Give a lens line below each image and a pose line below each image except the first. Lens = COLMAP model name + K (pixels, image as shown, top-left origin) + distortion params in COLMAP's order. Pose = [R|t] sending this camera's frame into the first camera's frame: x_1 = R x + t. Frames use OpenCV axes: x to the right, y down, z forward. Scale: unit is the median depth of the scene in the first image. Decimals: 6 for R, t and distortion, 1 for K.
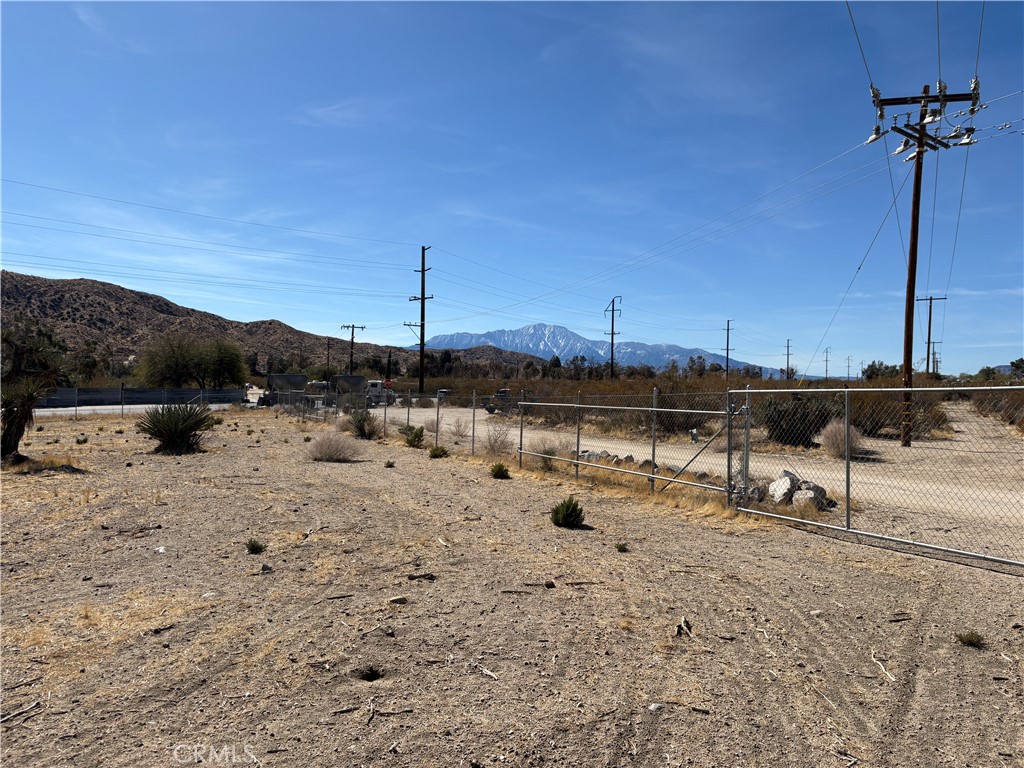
lens RADIAL K [[764.9, 0, 521.2], [0, 764.9, 389.2], [0, 0, 1]] dist [0.053109, -0.039608]
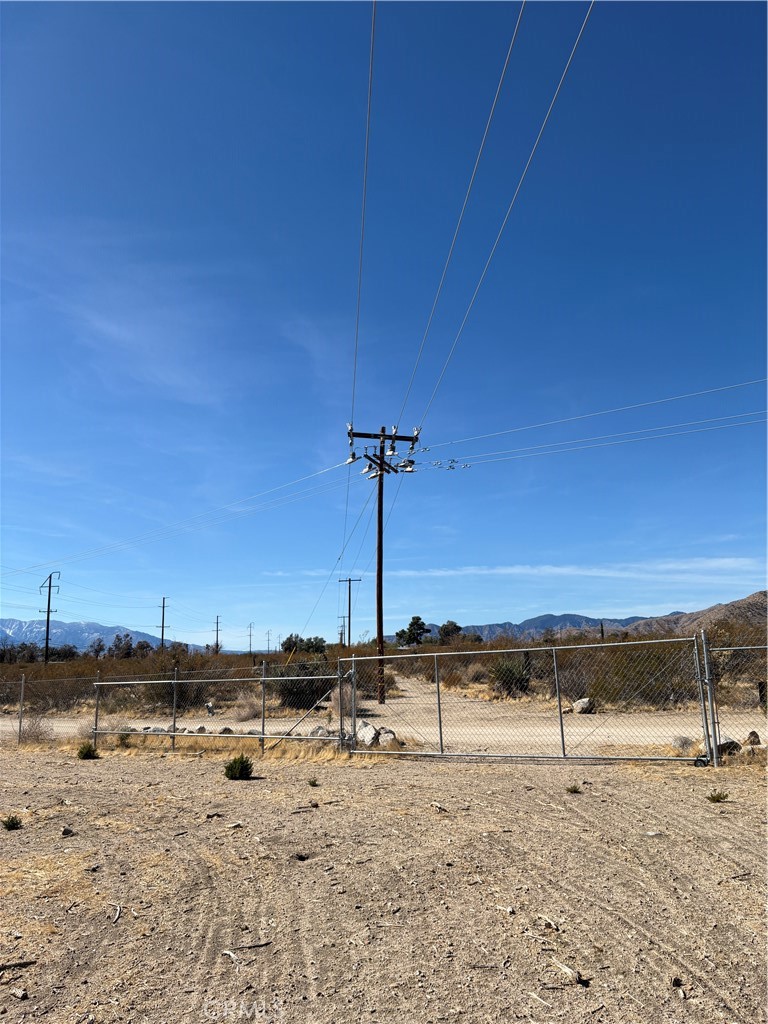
lens RADIAL K [[764.9, 0, 383.7], [0, 764.9, 504.4], [0, 0, 1]] dist [0.053109, -0.039608]
pose [[0.852758, 0.067268, 0.517957, -0.153383], [0.041224, 0.979910, -0.195134, 0.000406], [-0.520677, 0.187755, 0.832852, -0.081098]]
